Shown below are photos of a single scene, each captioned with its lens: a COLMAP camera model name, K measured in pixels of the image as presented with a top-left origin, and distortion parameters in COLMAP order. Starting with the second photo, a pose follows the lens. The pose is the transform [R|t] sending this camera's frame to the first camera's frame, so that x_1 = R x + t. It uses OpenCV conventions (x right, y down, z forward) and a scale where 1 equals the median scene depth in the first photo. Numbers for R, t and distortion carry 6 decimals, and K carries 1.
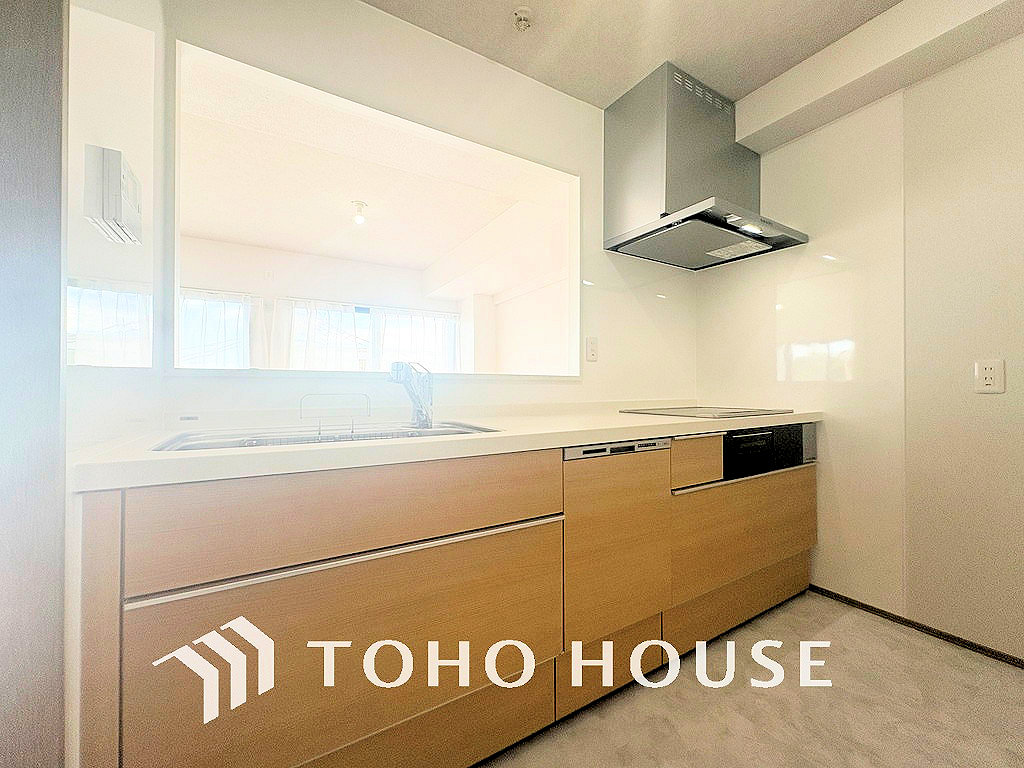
lens RADIAL K [[408.7, 0, 512.0], [0, 408.7, 384.0], [0, 0, 1]] dist [0.000461, 0.000089]
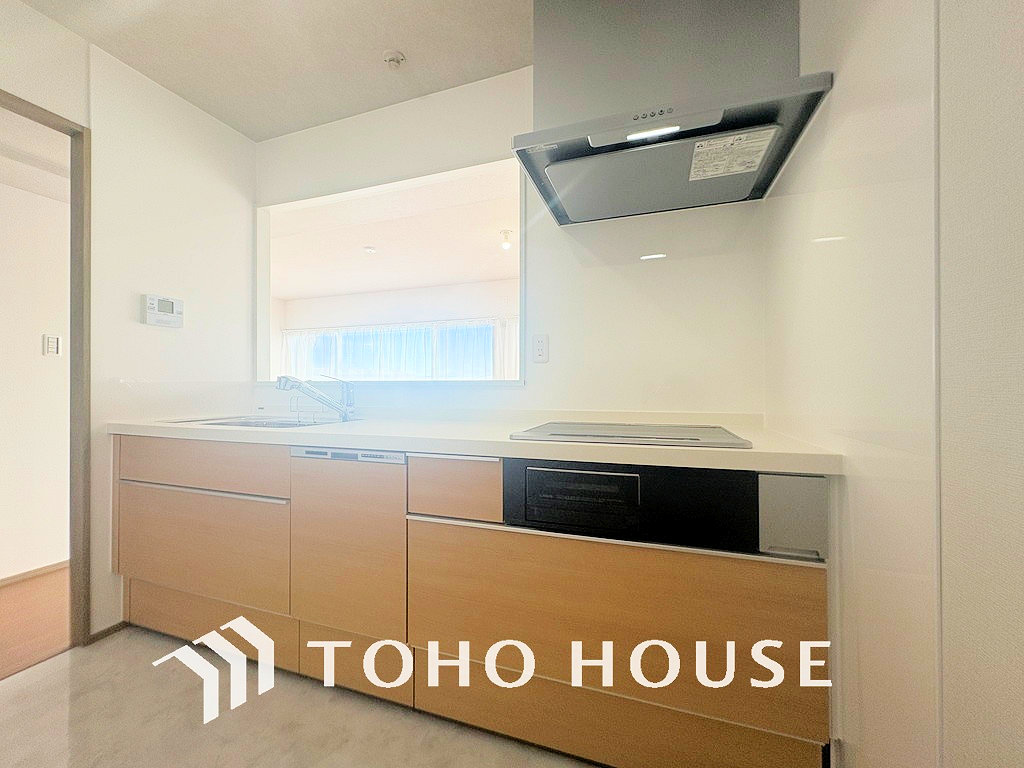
lens RADIAL K [[408.7, 0, 512.0], [0, 408.7, 384.0], [0, 0, 1]] dist [0.000461, 0.000089]
pose [[0.638867, -0.003587, -0.769309, 1.263463], [0.006157, 0.999981, 0.000451, -0.018025], [0.769293, -0.005025, 0.638877, 0.633503]]
